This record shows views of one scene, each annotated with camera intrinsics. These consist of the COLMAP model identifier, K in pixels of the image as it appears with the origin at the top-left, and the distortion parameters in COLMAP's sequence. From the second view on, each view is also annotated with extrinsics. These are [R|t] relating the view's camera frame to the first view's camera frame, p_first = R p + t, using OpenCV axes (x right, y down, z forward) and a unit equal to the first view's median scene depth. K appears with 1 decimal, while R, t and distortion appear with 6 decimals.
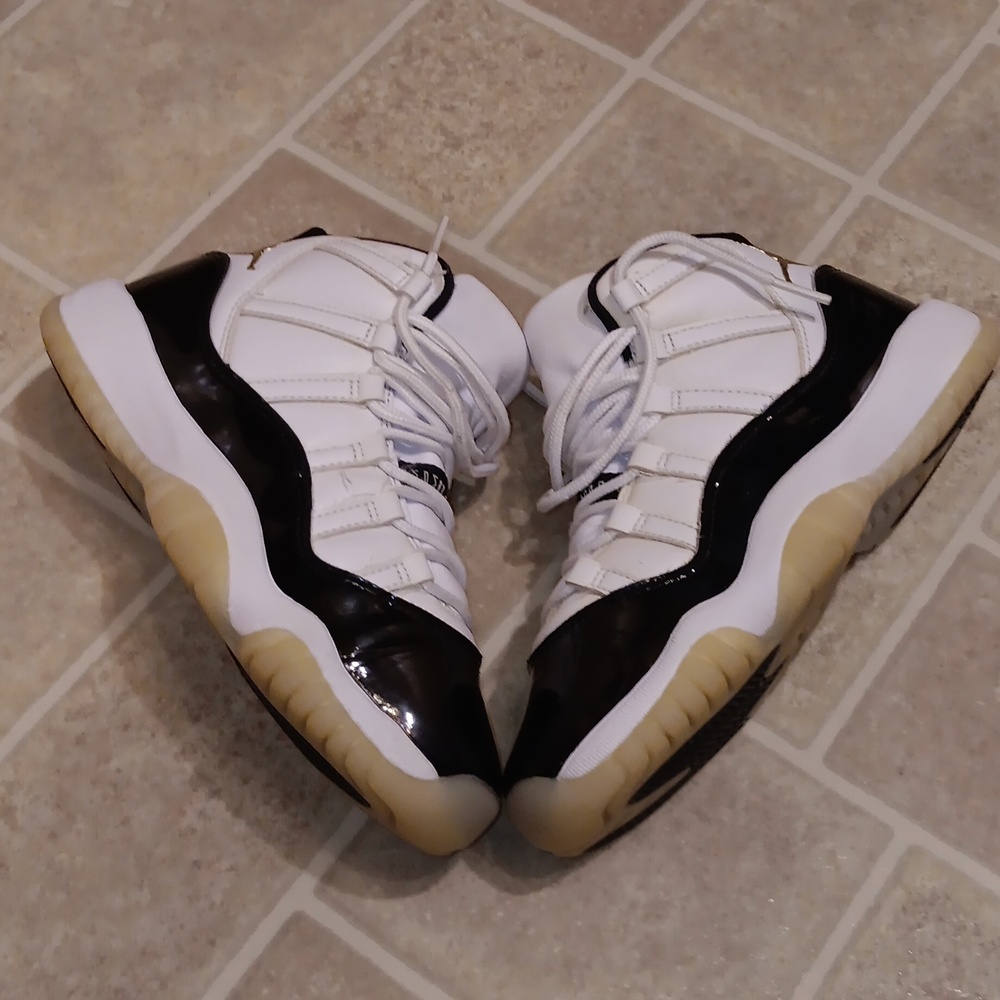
lens RADIAL K [[1697.4, 0, 500.0], [0, 1697.4, 500.0], [0, 0, 1]] dist [0.162850, -0.474701]
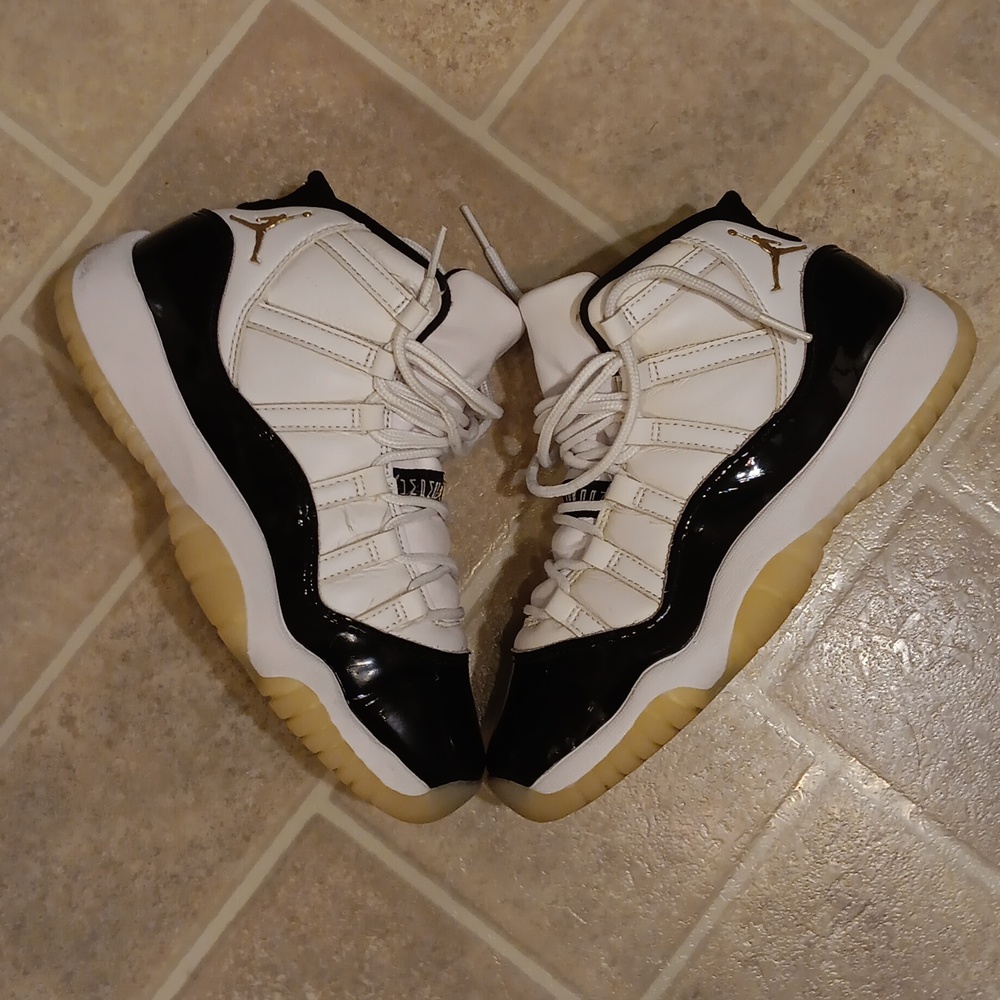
lens RADIAL K [[1697.4, 0, 500.0], [0, 1697.4, 500.0], [0, 0, 1]] dist [0.162850, -0.474701]
pose [[0.999538, 0.028591, -0.010327, 0.017006], [-0.020952, 0.894083, 0.447410, -0.481304], [0.022025, -0.446987, 0.894269, 0.020697]]
